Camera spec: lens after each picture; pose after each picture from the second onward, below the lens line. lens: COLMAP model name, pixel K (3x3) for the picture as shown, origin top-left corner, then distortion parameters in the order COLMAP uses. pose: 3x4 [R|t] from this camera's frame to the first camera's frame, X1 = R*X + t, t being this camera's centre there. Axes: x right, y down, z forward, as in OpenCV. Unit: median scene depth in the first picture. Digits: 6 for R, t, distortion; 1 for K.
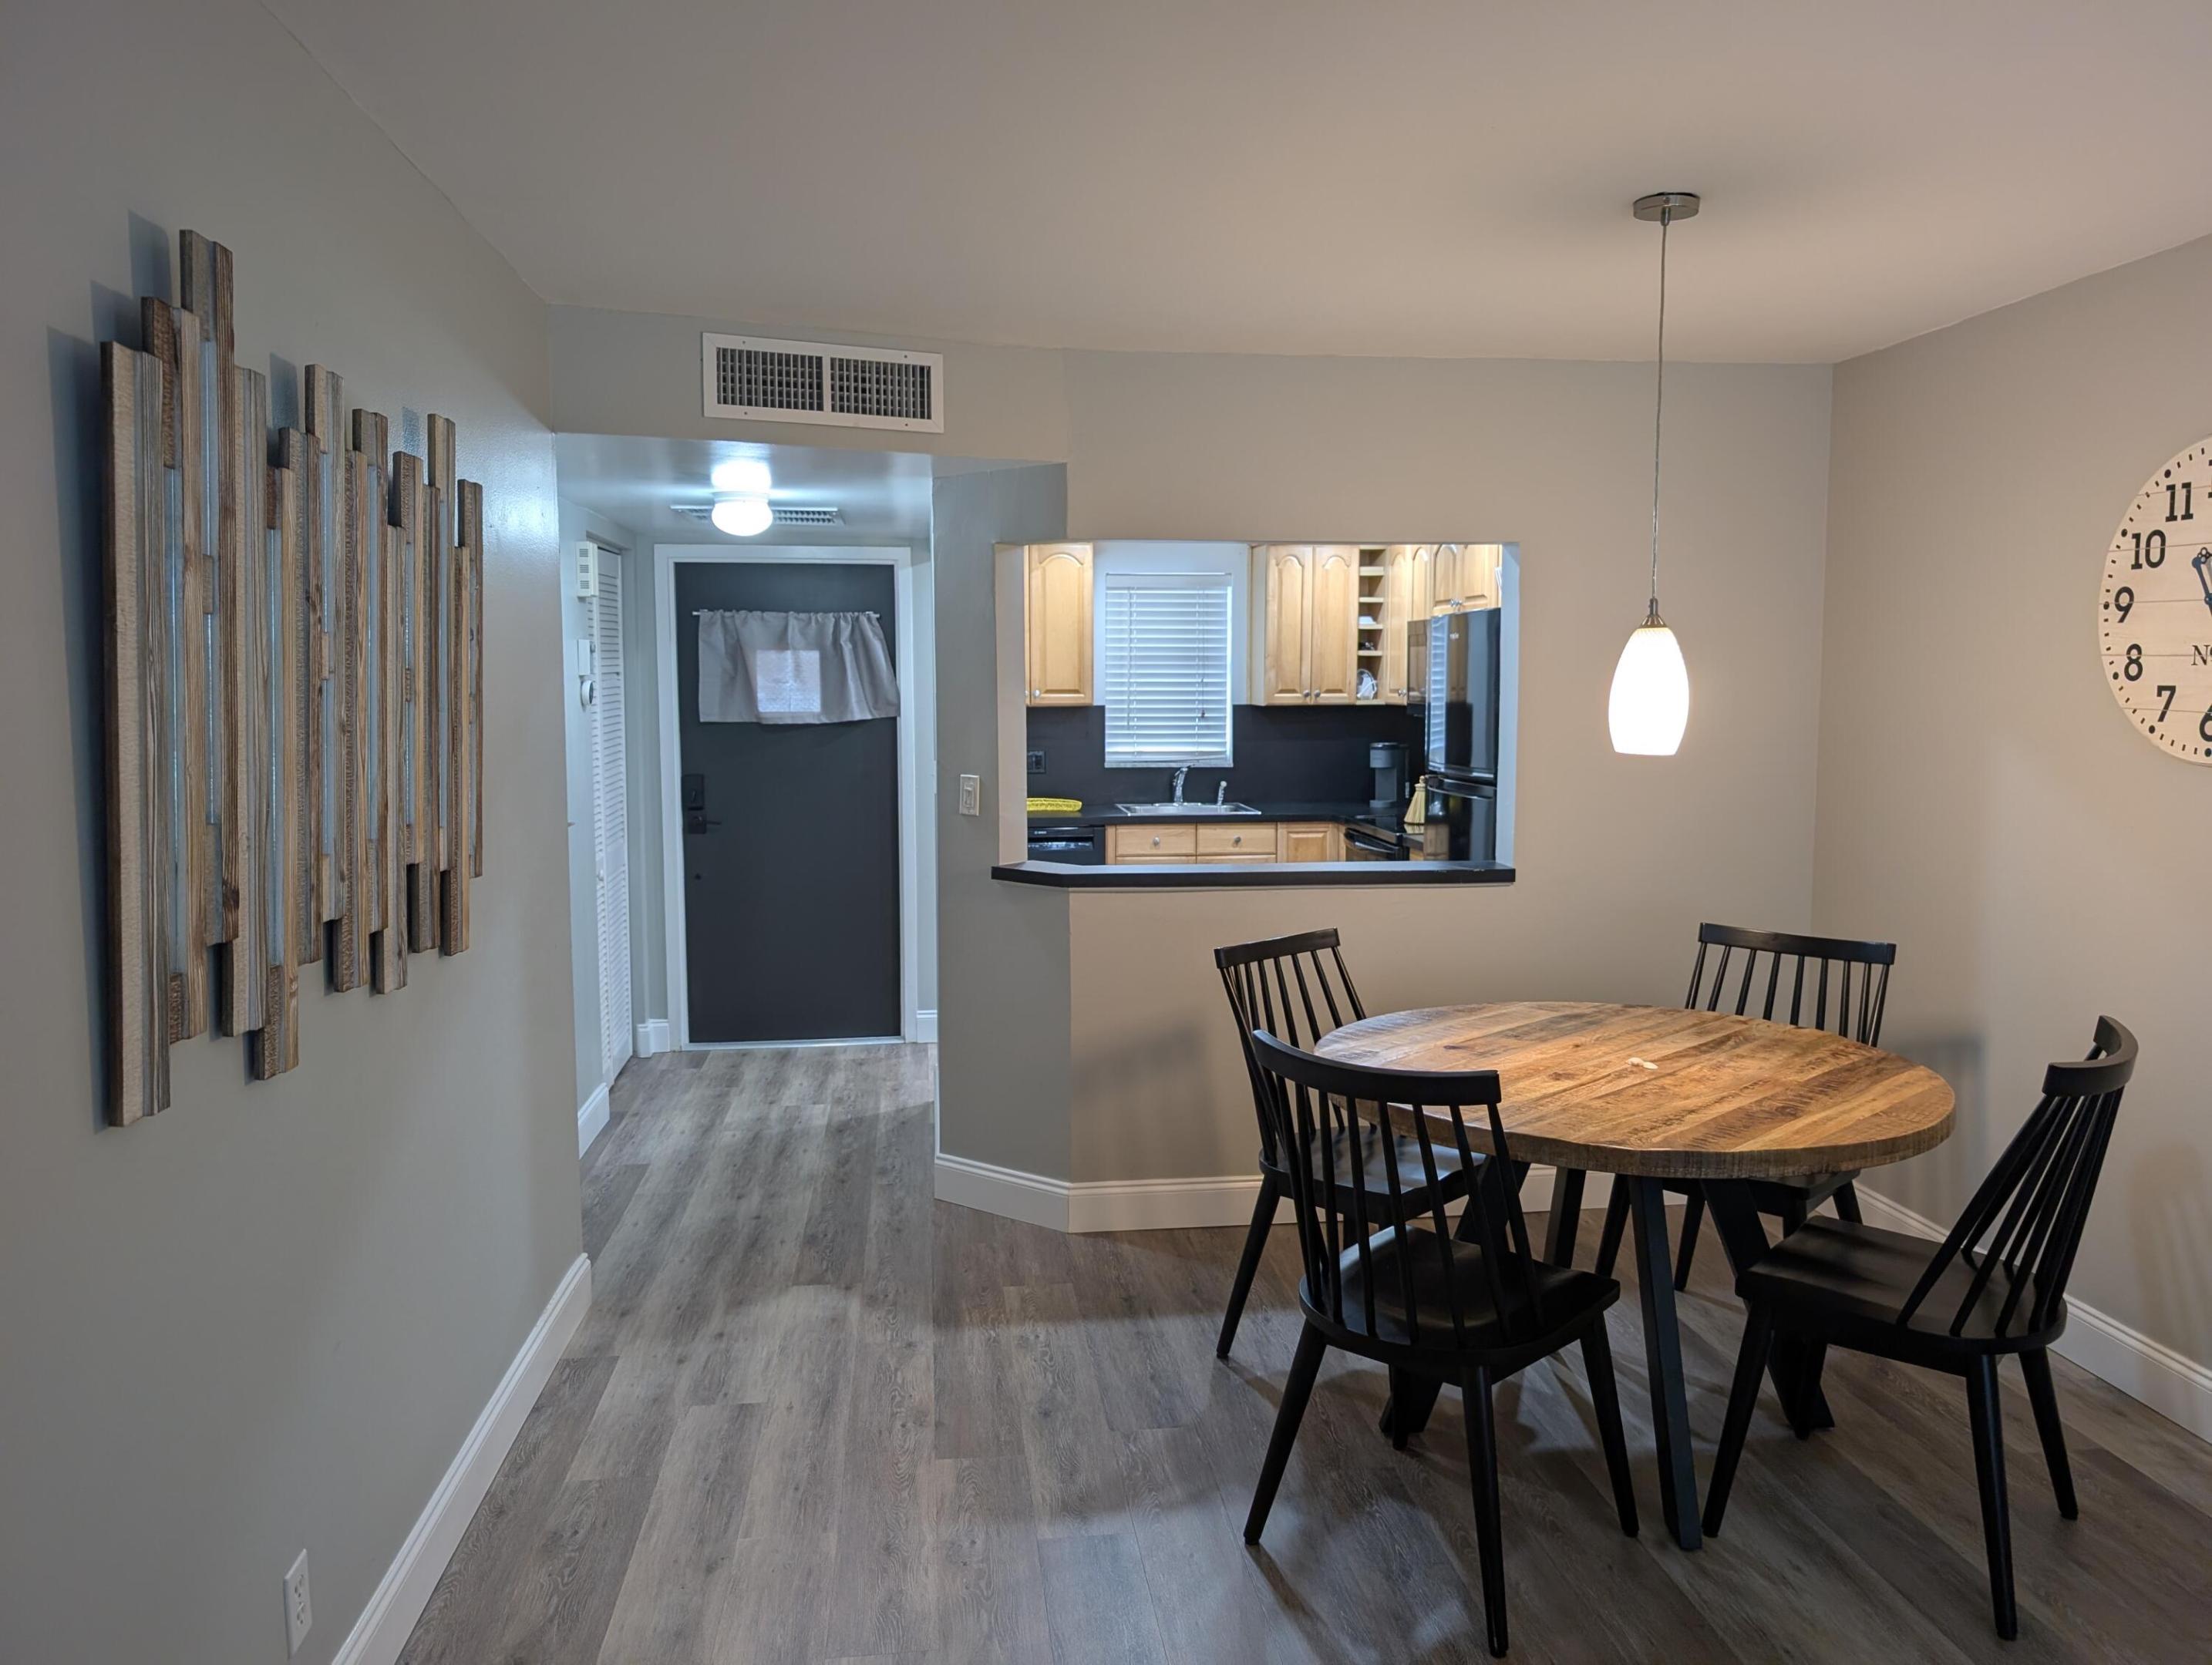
lens RADIAL K [[1586.6, 0, 1106.0], [0, 1586.6, 832.5], [0, 0, 1]] dist [0.003097, -0.002218]
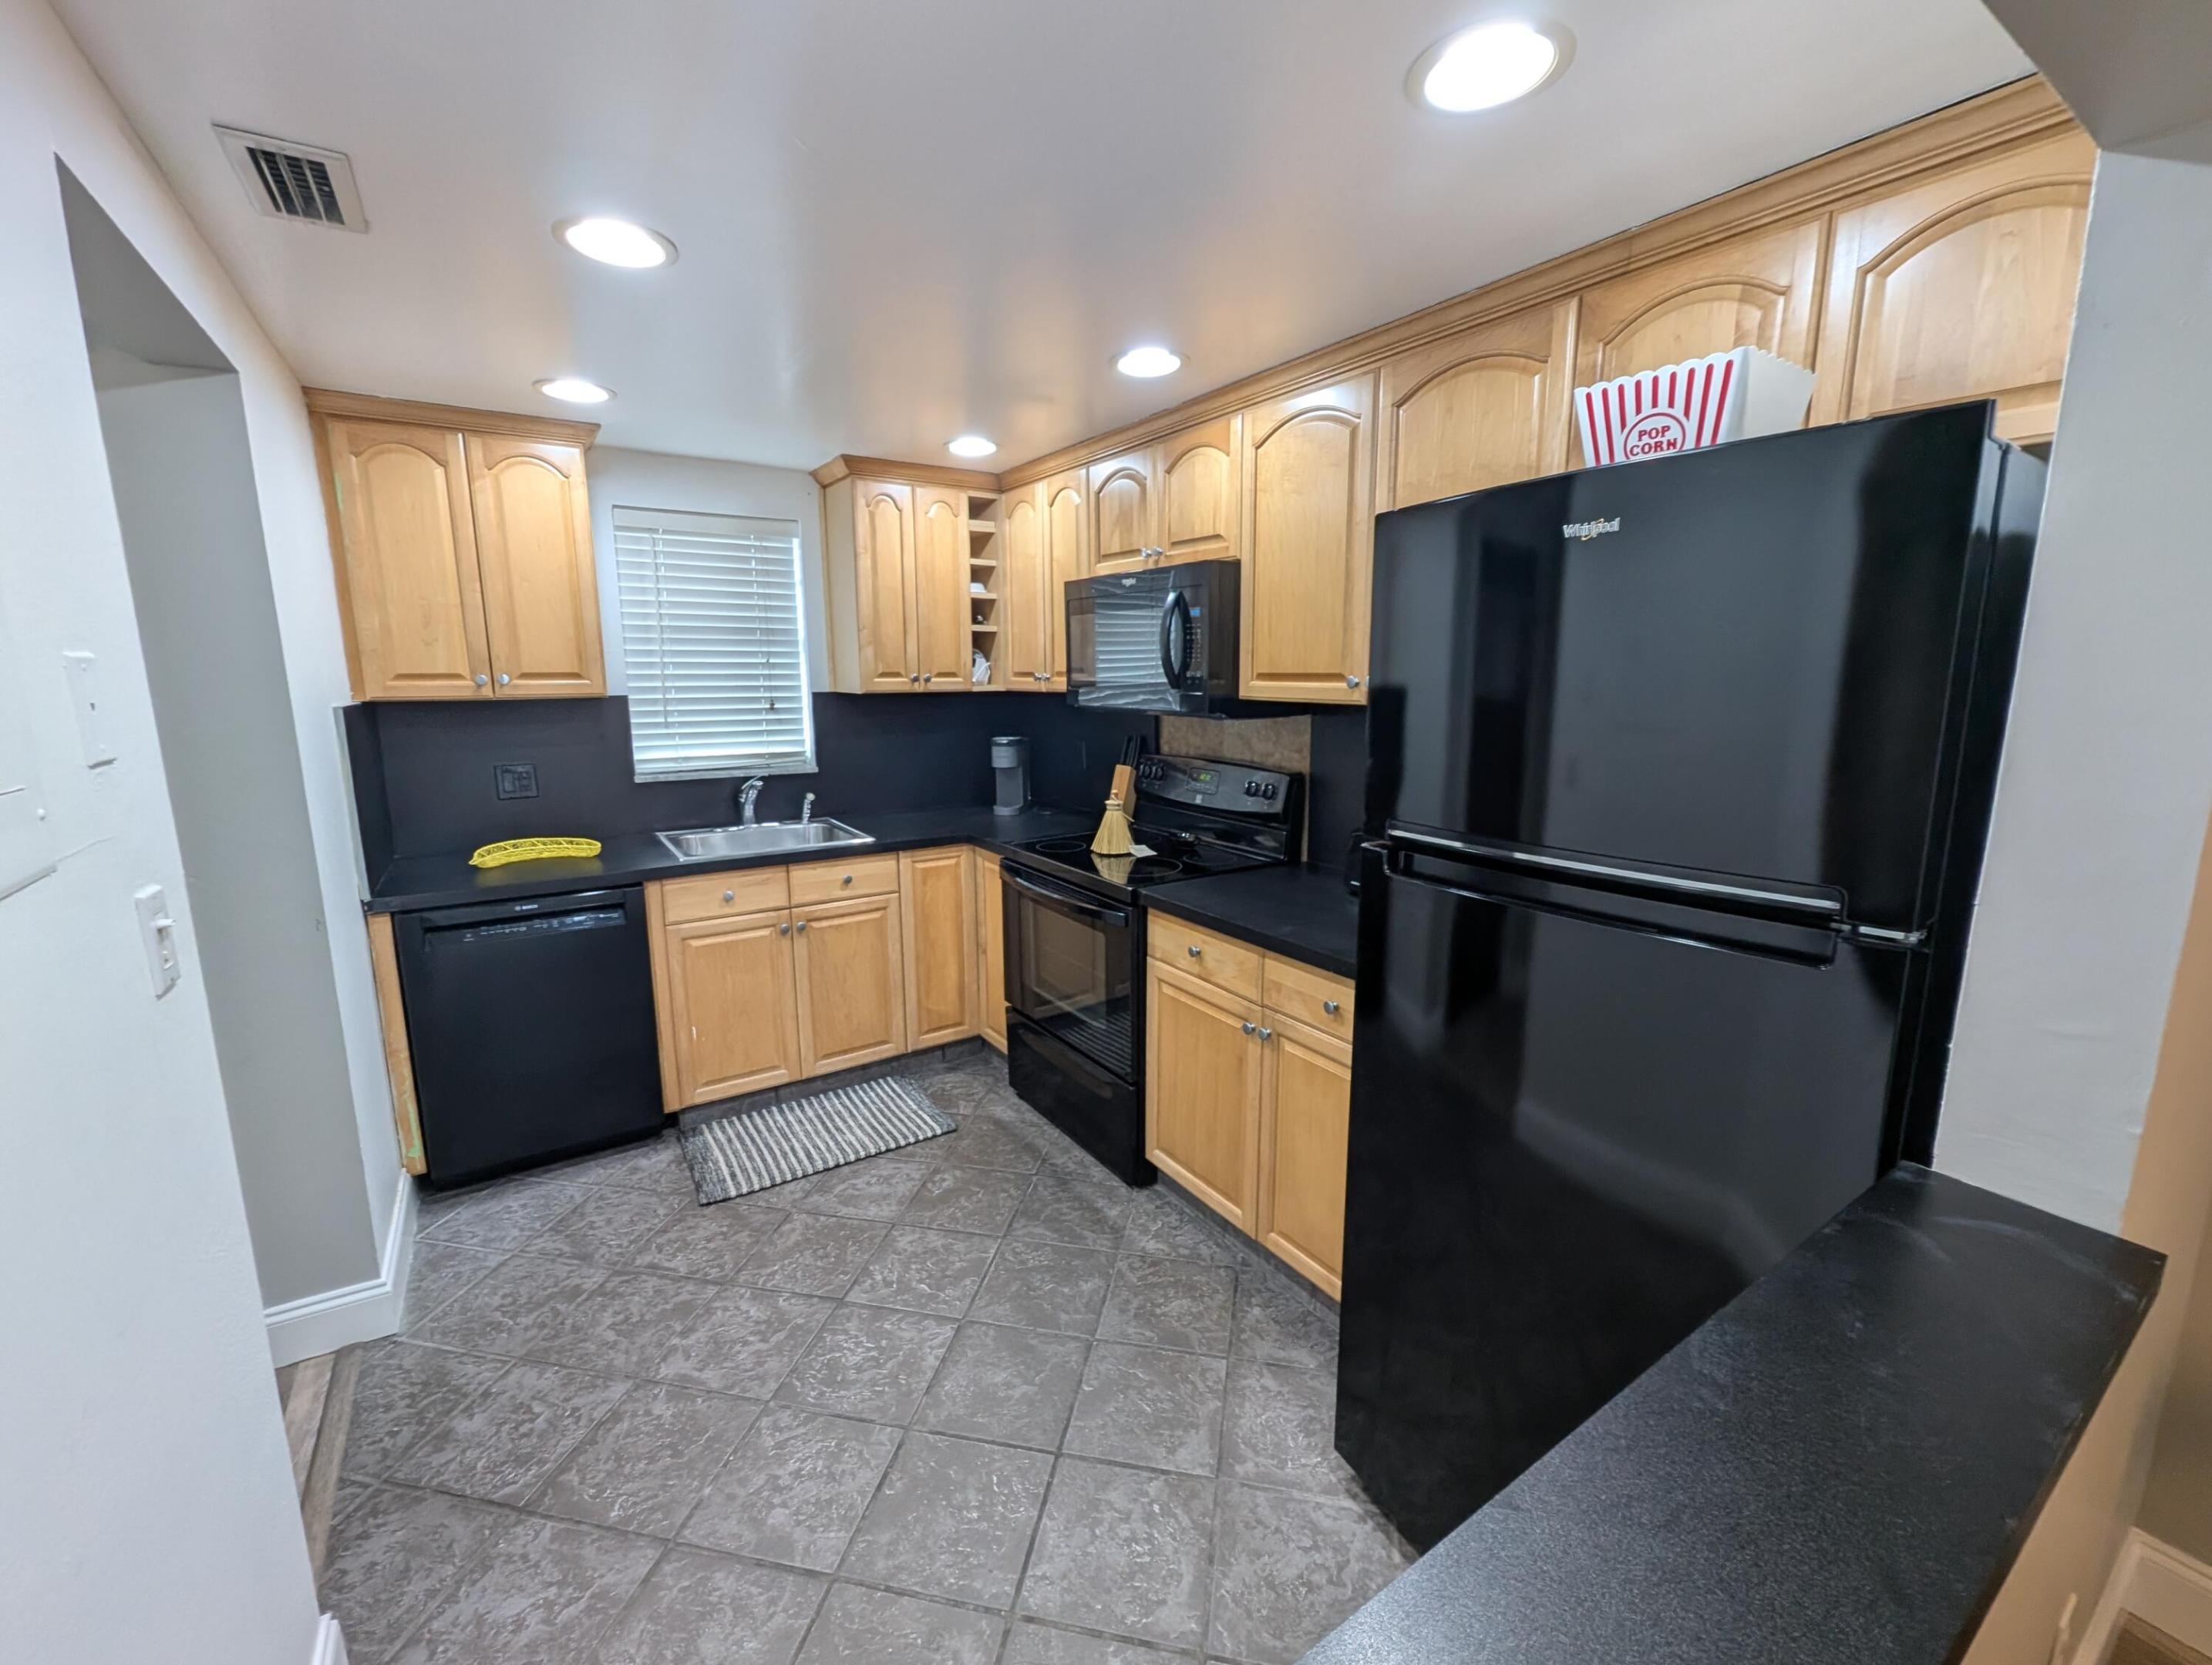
lens RADIAL K [[902.0, 0, 1106.0], [0, 902.0, 832.5], [0, 0, 1]] dist [0.001179, 0.000072]
pose [[0.890182, -0.079634, 0.448592, 0.004045], [0.042253, 0.994793, 0.092748, -0.048871], [-0.453642, -0.063608, 0.888911, 0.555758]]
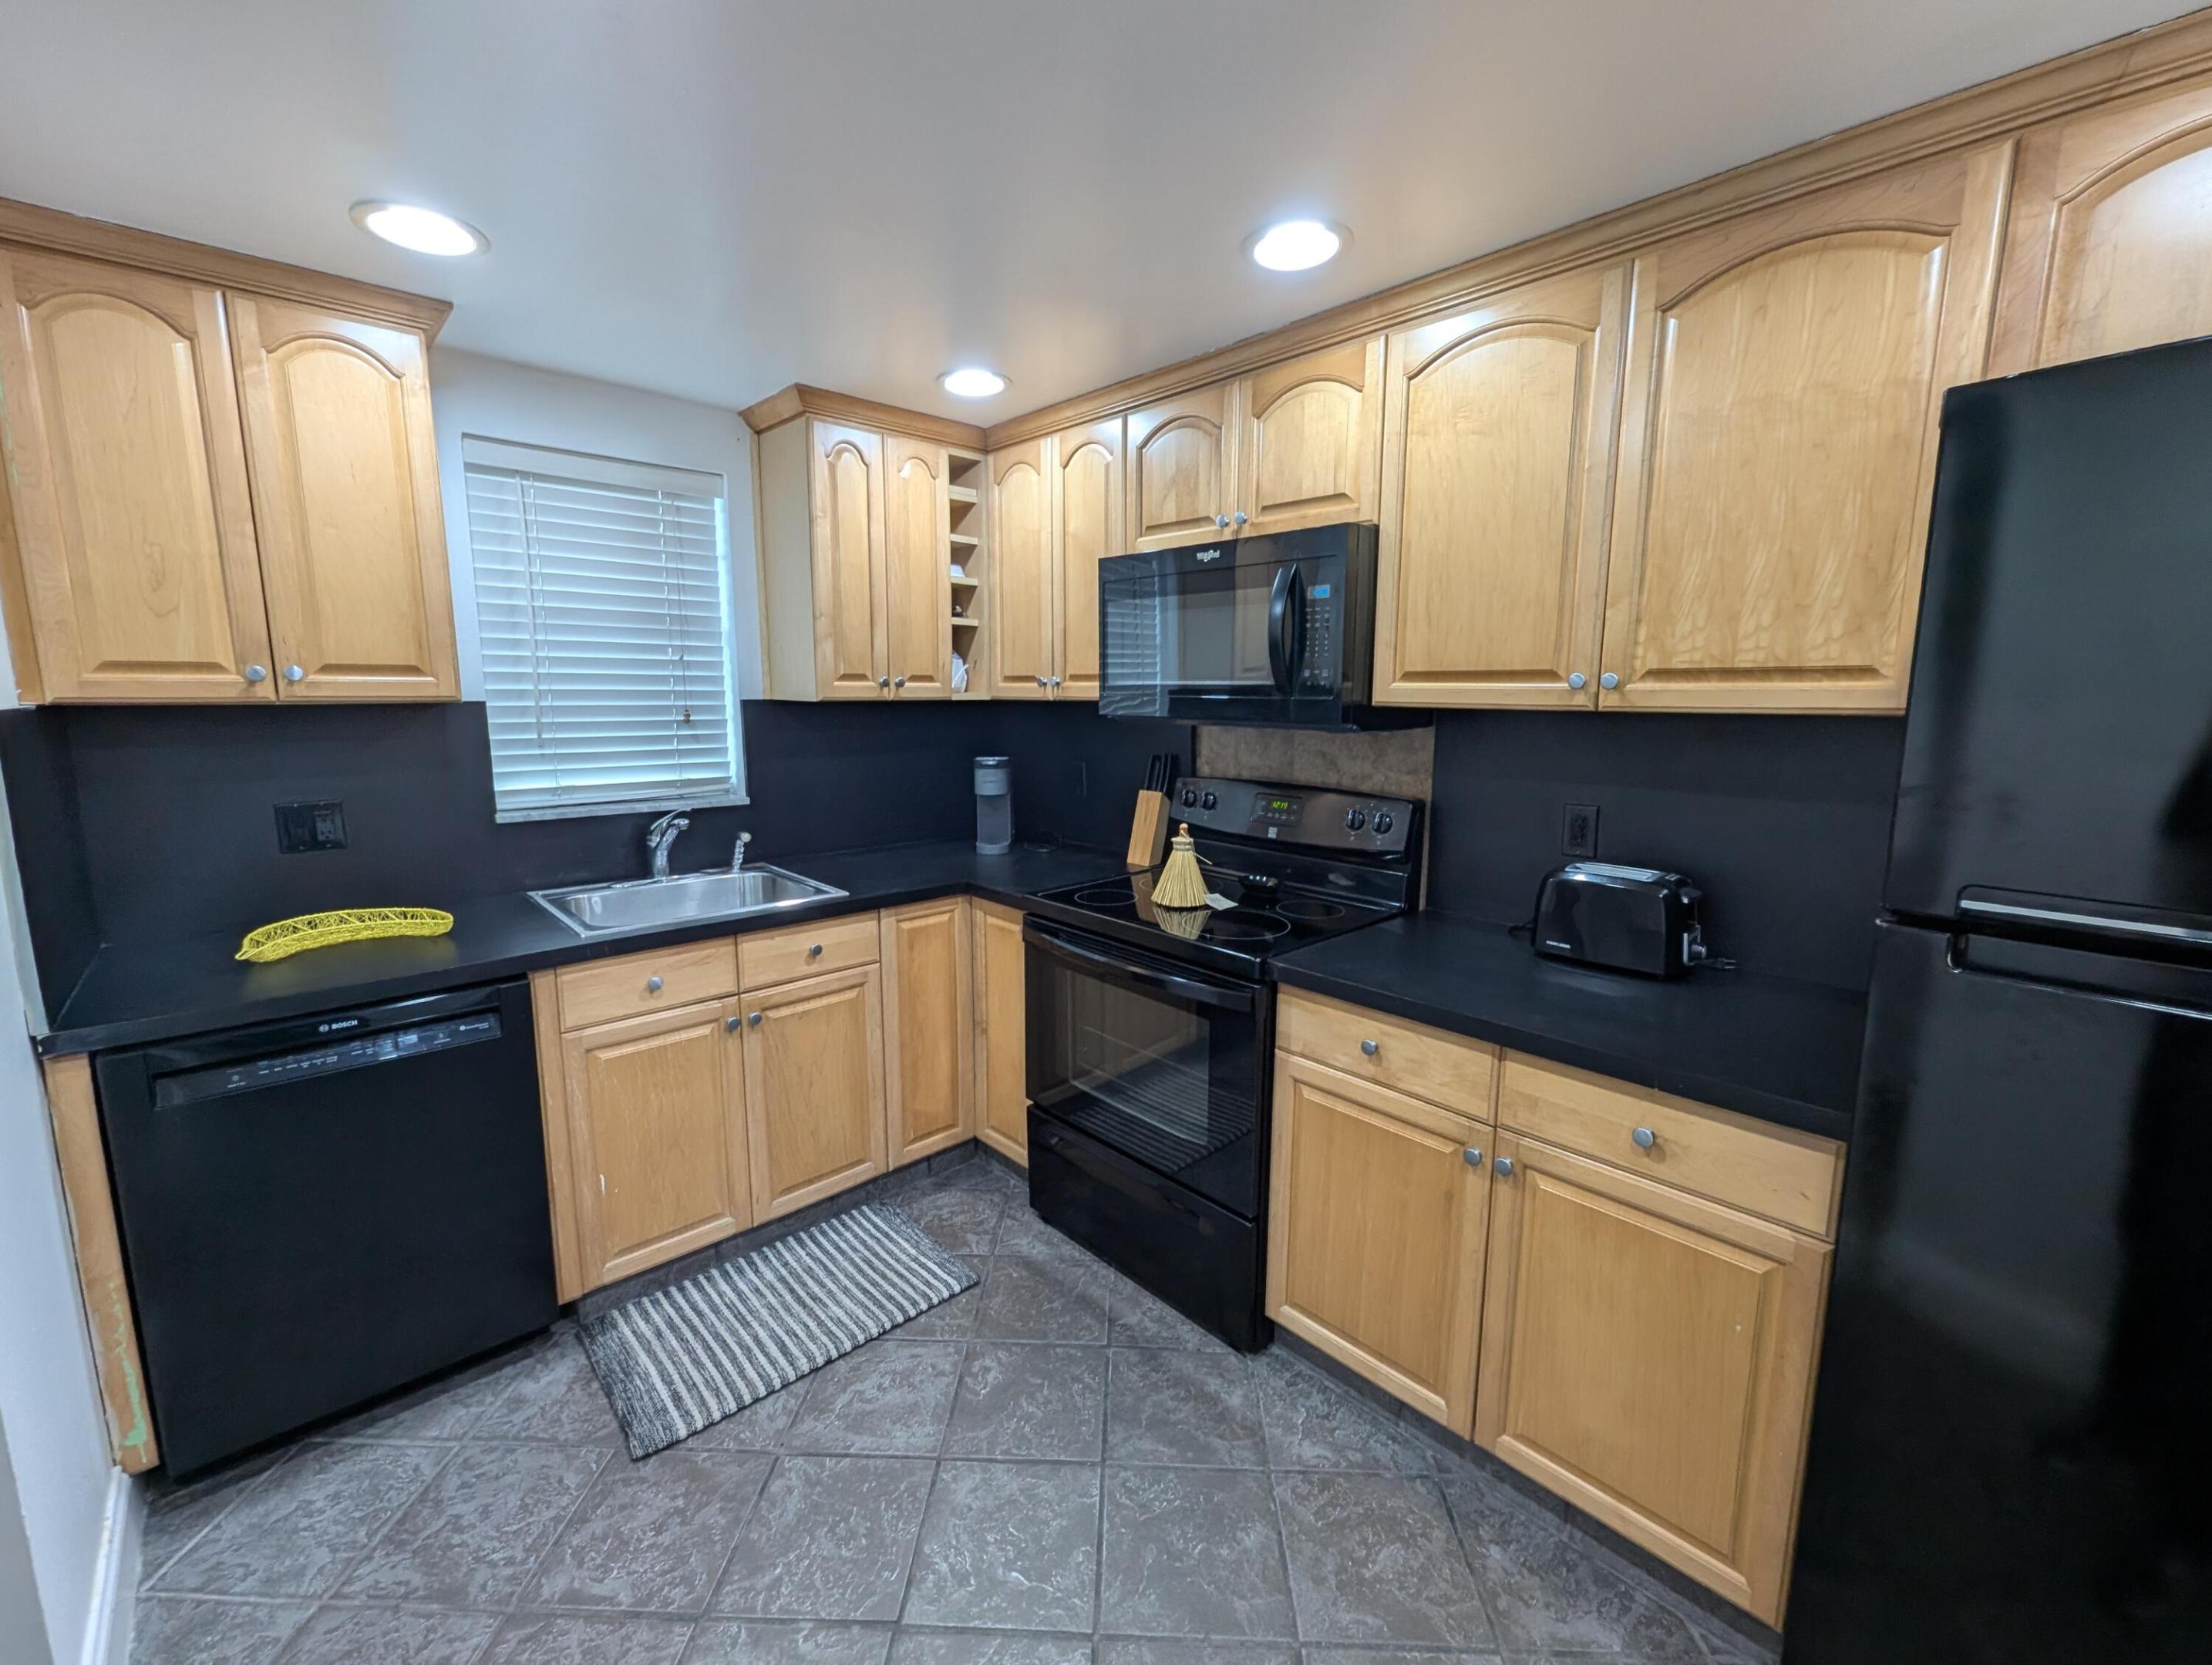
lens RADIAL K [[904.7, 0, 1106.0], [0, 904.7, 832.5], [0, 0, 1]] dist [0.001403, -0.000590]
pose [[0.804035, -0.084687, 0.588520, -0.015238], [0.048511, 0.995848, 0.077025, -0.052546], [-0.592600, -0.033381, 0.804805, 0.668443]]
